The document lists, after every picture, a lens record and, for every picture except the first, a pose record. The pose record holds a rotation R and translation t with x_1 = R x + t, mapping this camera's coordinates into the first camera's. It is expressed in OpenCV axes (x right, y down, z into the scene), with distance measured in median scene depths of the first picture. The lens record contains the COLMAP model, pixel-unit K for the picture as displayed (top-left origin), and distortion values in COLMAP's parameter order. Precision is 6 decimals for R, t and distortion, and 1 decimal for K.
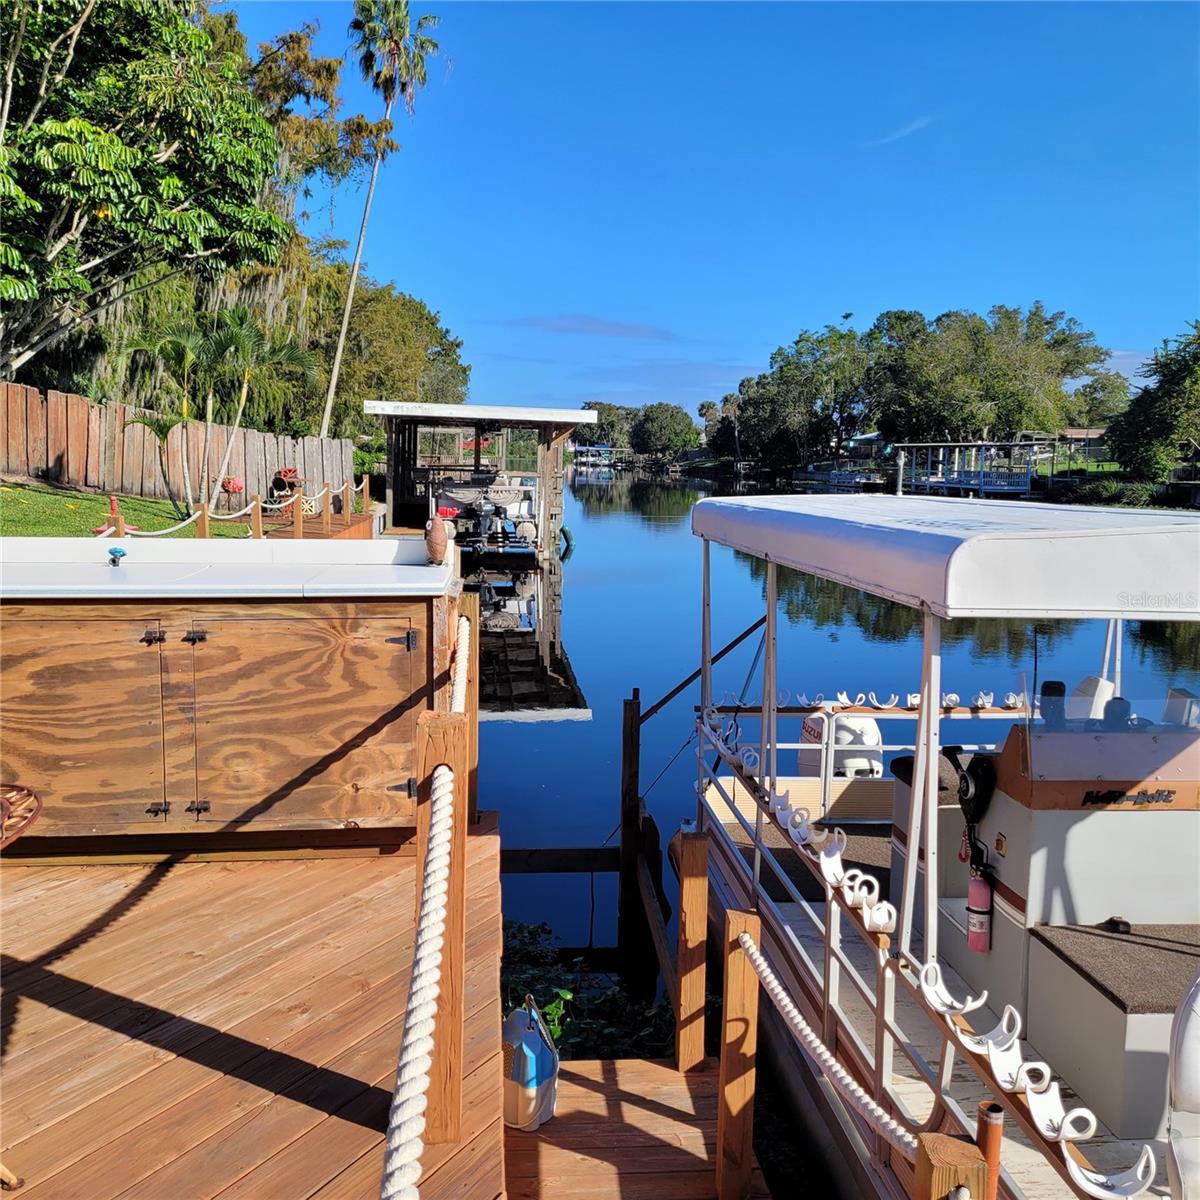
lens RADIAL K [[1209.1, 0, 600.0], [0, 1209.1, 600.0], [0, 0, 1]] dist [0.044435, 0.010826]
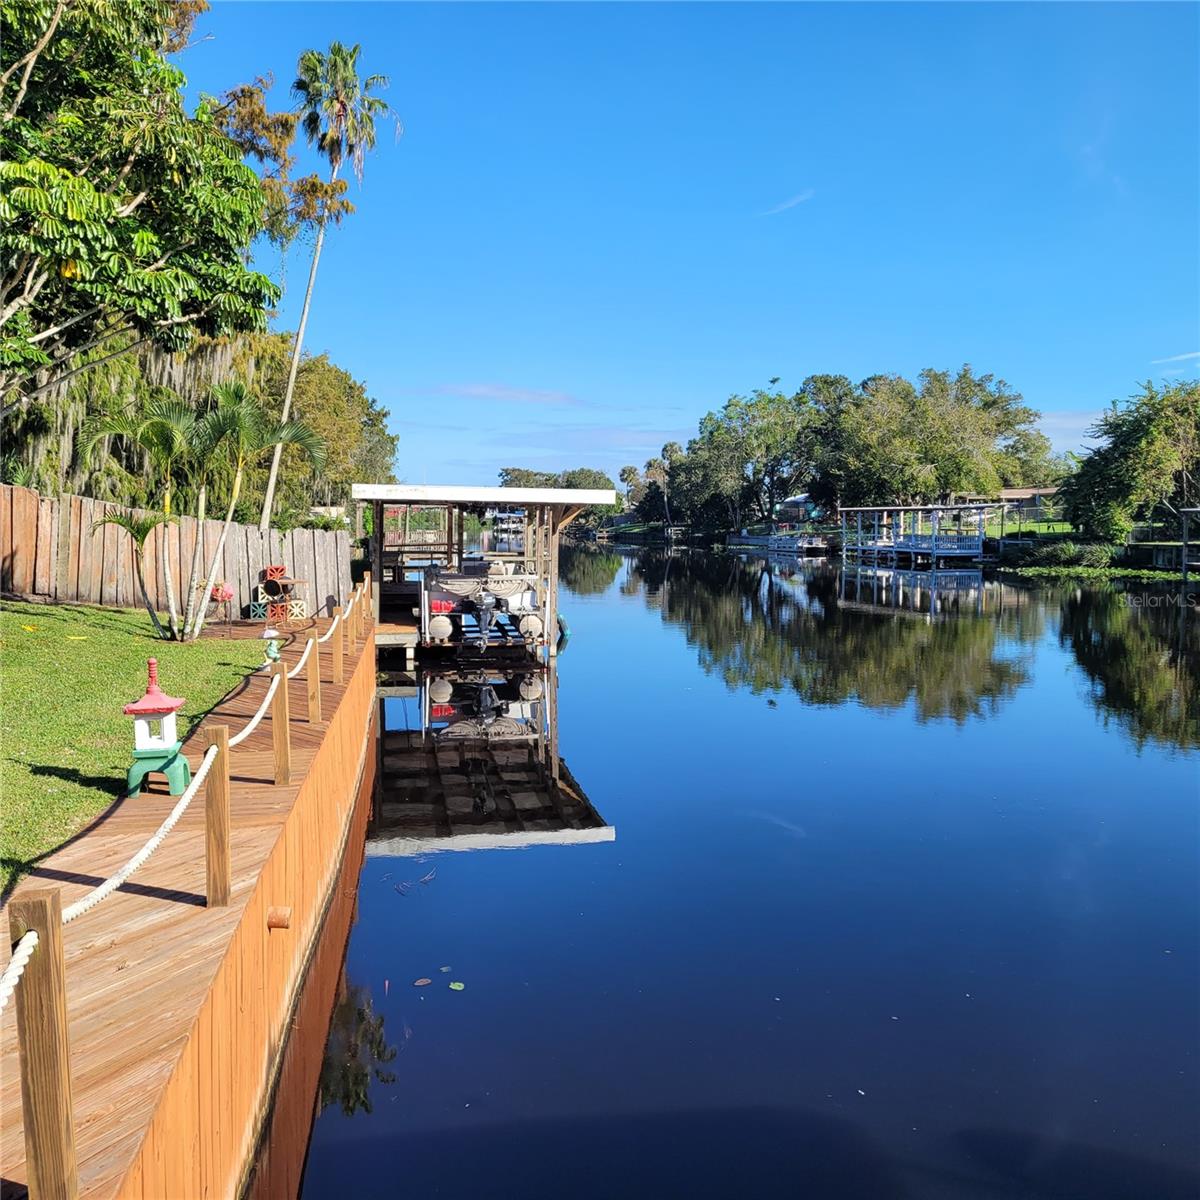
lens RADIAL K [[1242.5, 0, 600.0], [0, 1242.5, 600.0], [0, 0, 1]] dist [0.048676, 0.013793]
pose [[0.998414, -0.022409, 0.051643, -0.073642], [0.025346, 0.998056, -0.056938, -0.028775], [-0.050267, 0.058157, 0.997041, 0.112994]]
